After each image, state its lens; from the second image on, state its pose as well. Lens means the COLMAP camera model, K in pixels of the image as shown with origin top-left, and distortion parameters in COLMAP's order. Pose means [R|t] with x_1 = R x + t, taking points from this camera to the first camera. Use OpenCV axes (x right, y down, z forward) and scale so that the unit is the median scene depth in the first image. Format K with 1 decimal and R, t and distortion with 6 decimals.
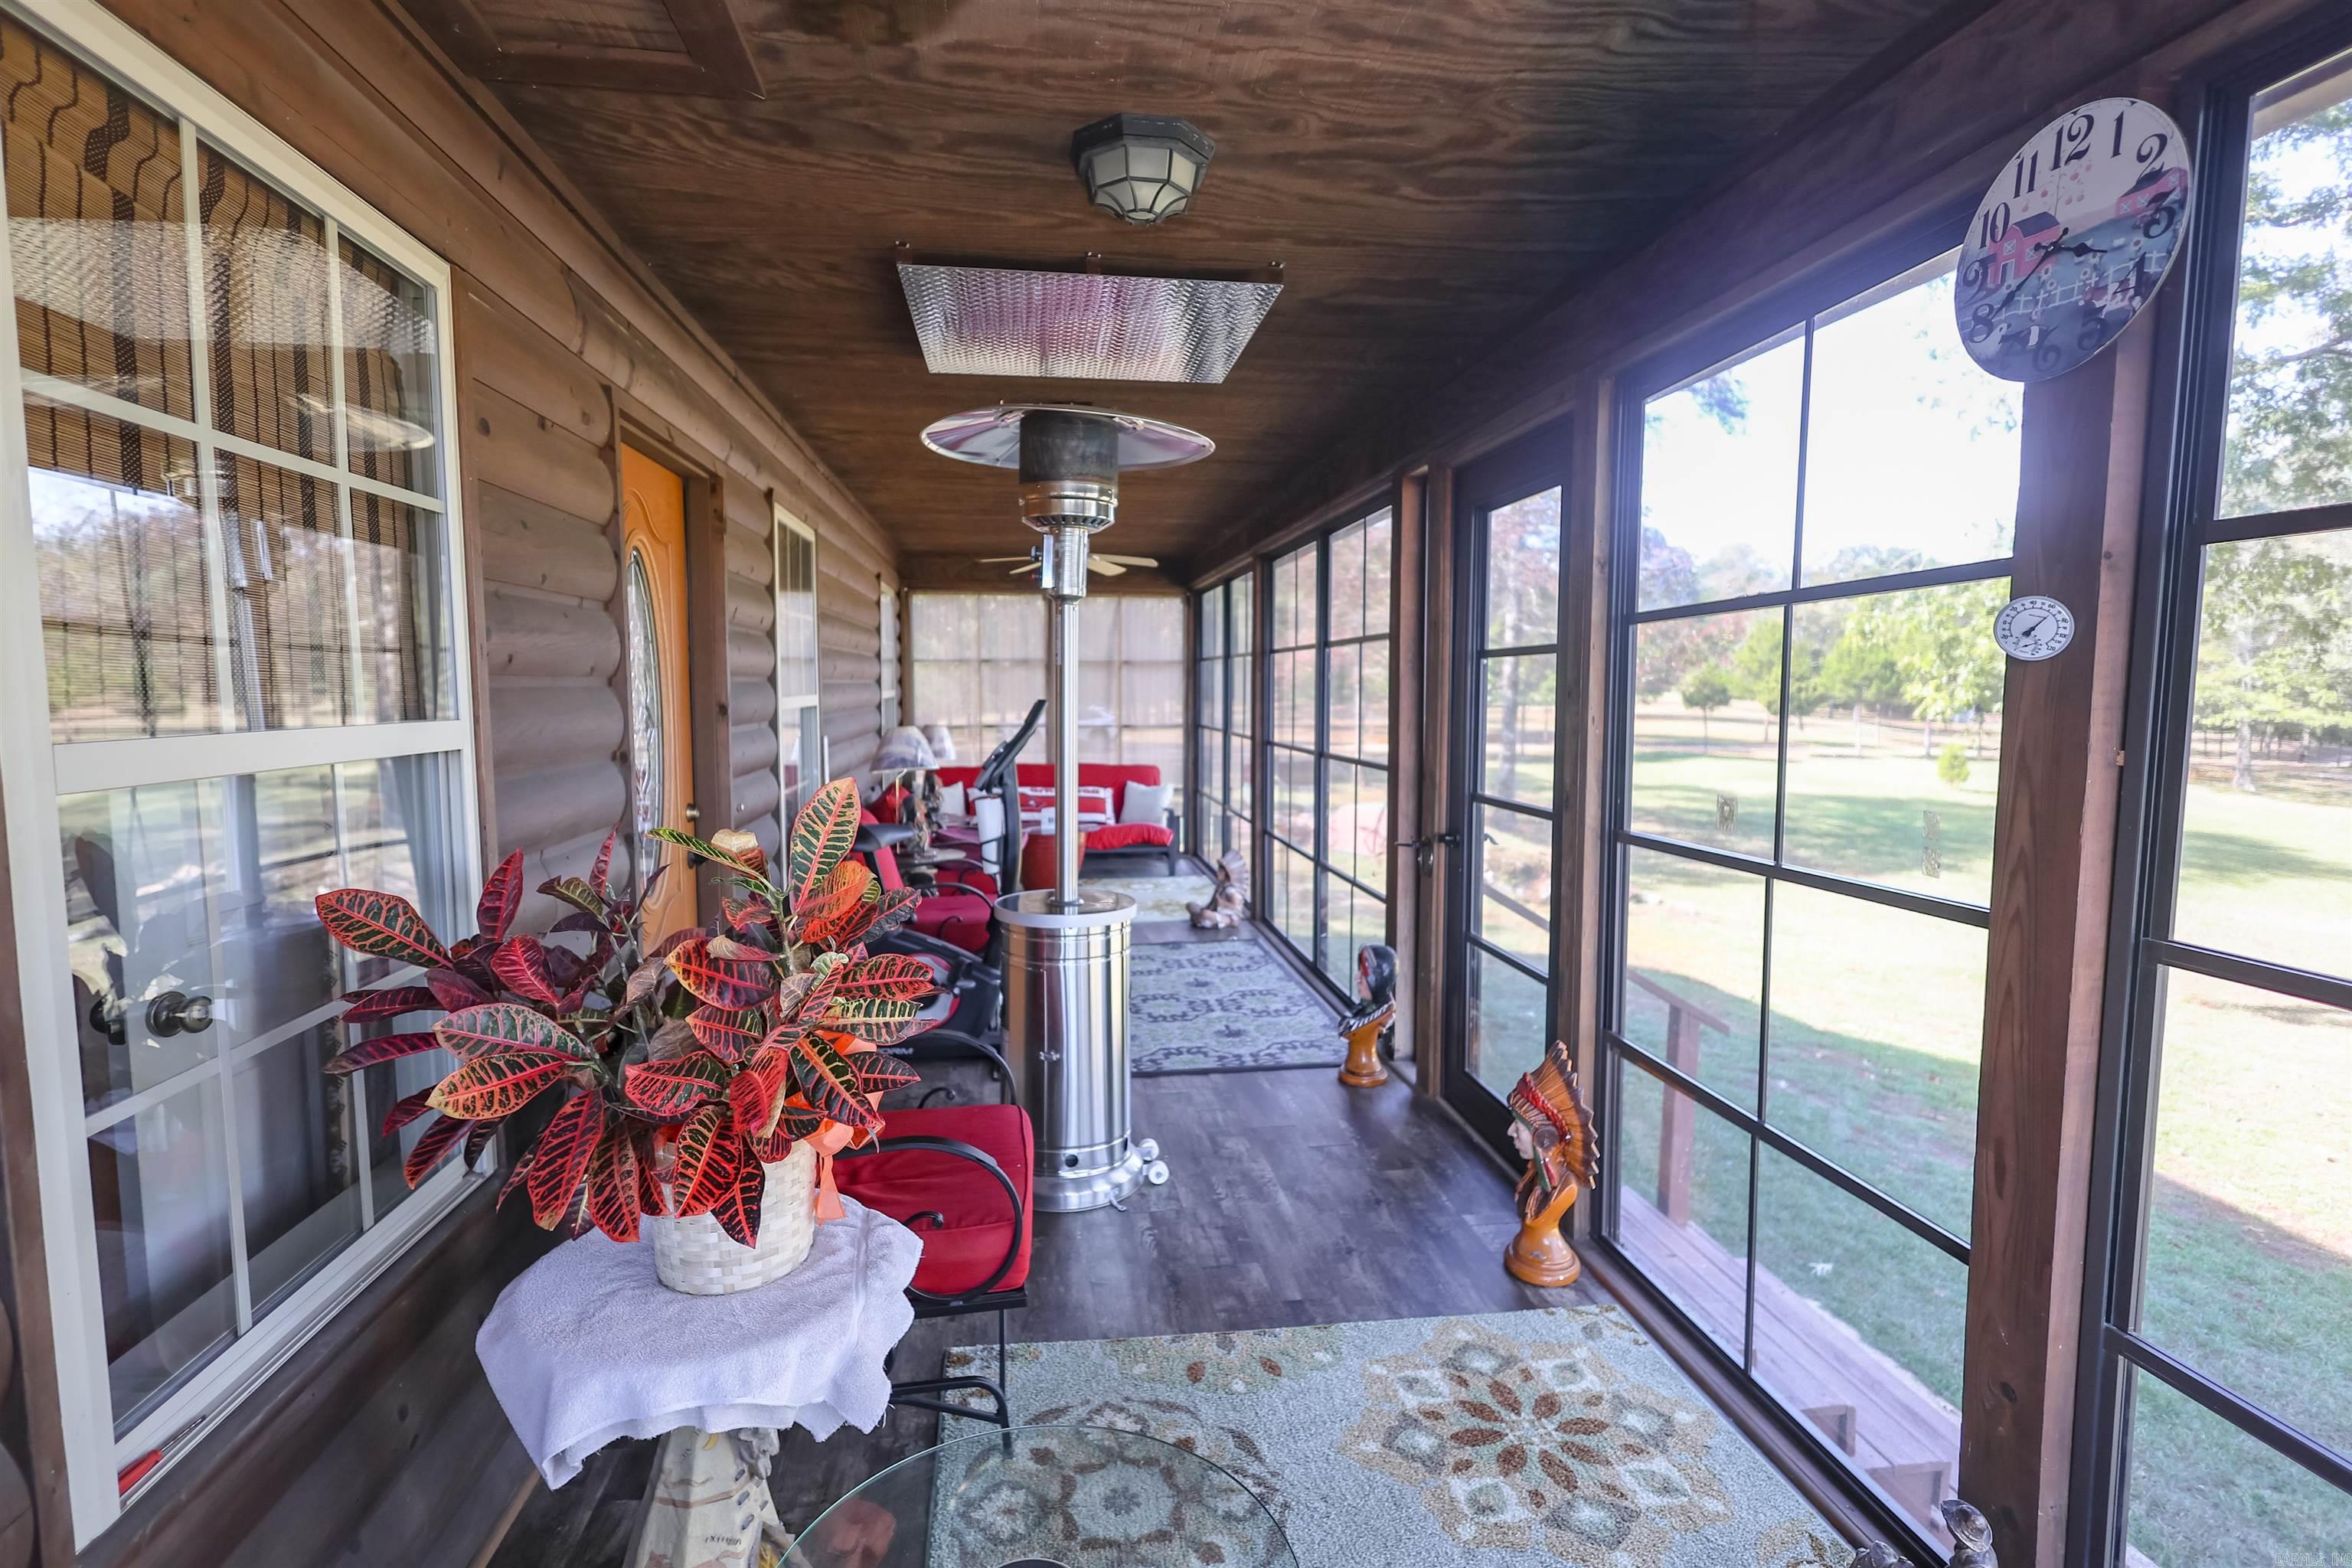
lens RADIAL K [[1083.2, 0, 1177.3], [0, 1083.2, 781.0], [0, 0, 1]] dist [0.002314, 0.000681]
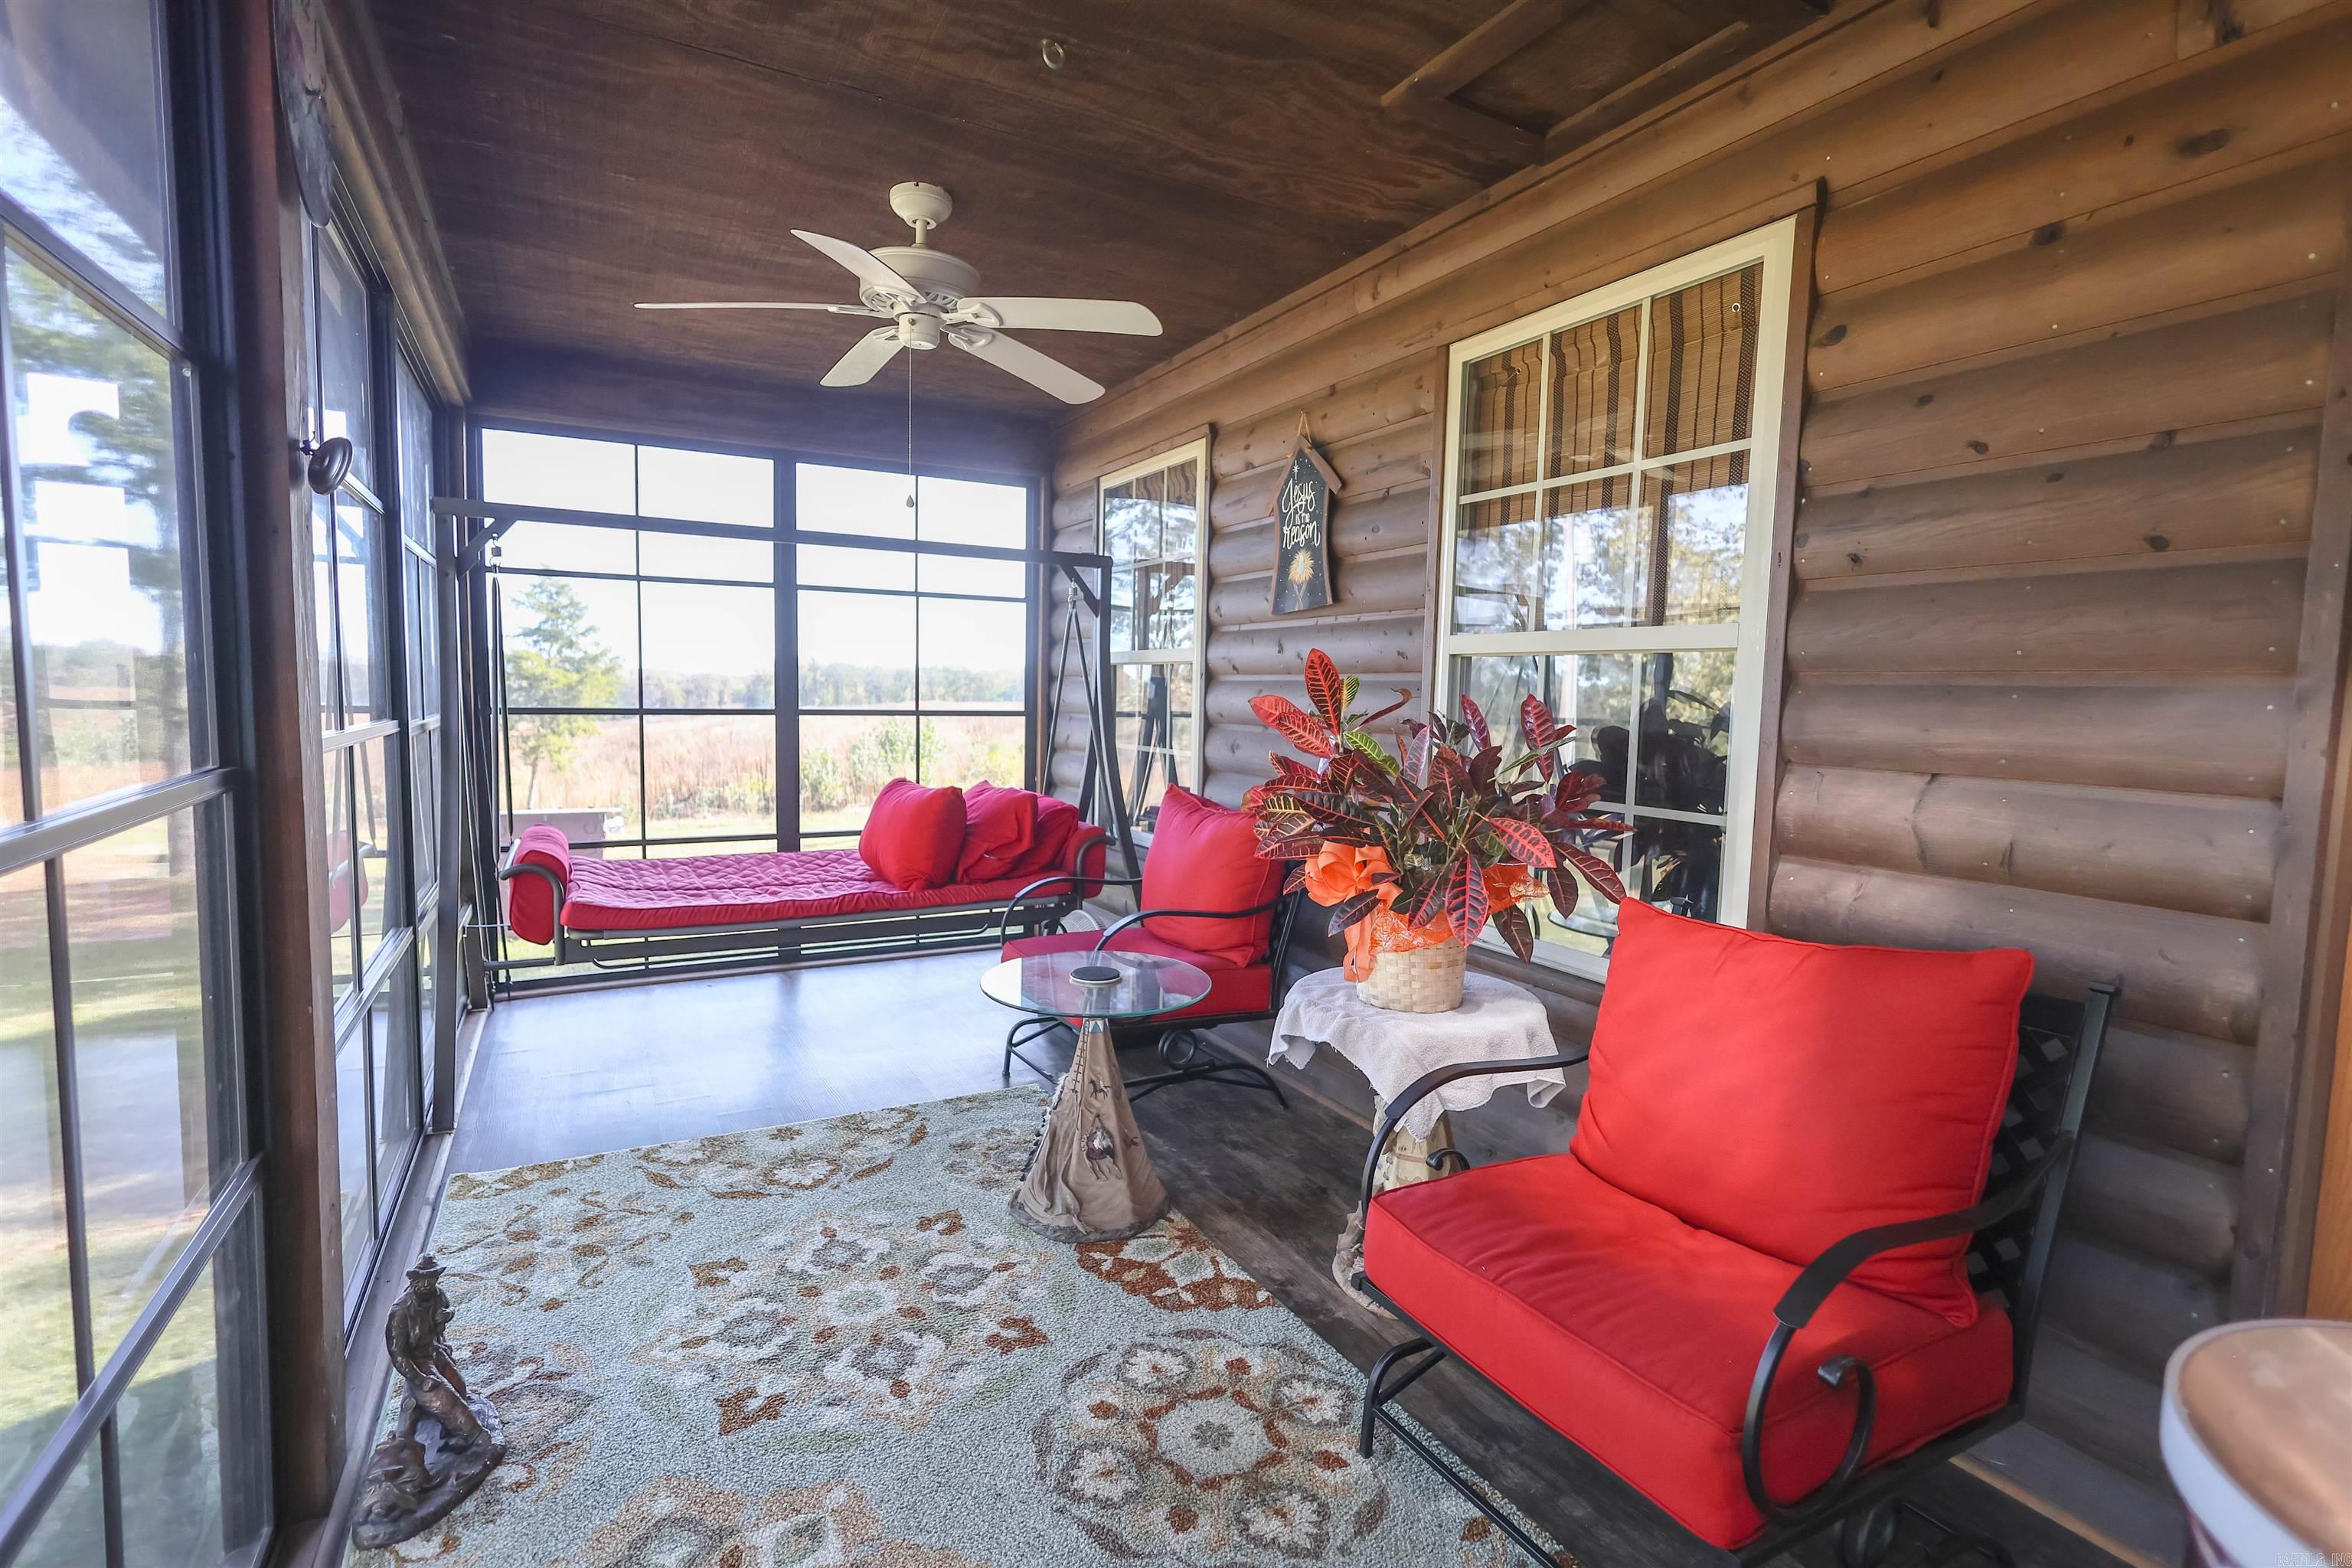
lens RADIAL K [[1083.2, 0, 1169.4], [0, 1083.2, 784.2], [0, 0, 1]] dist [0.002314, 0.000681]
pose [[-0.935057, 0.010796, -0.354334, 0.309311], [-0.048684, 0.986155, 0.158521, -0.035591], [0.351139, 0.165477, -0.921585, 1.760909]]
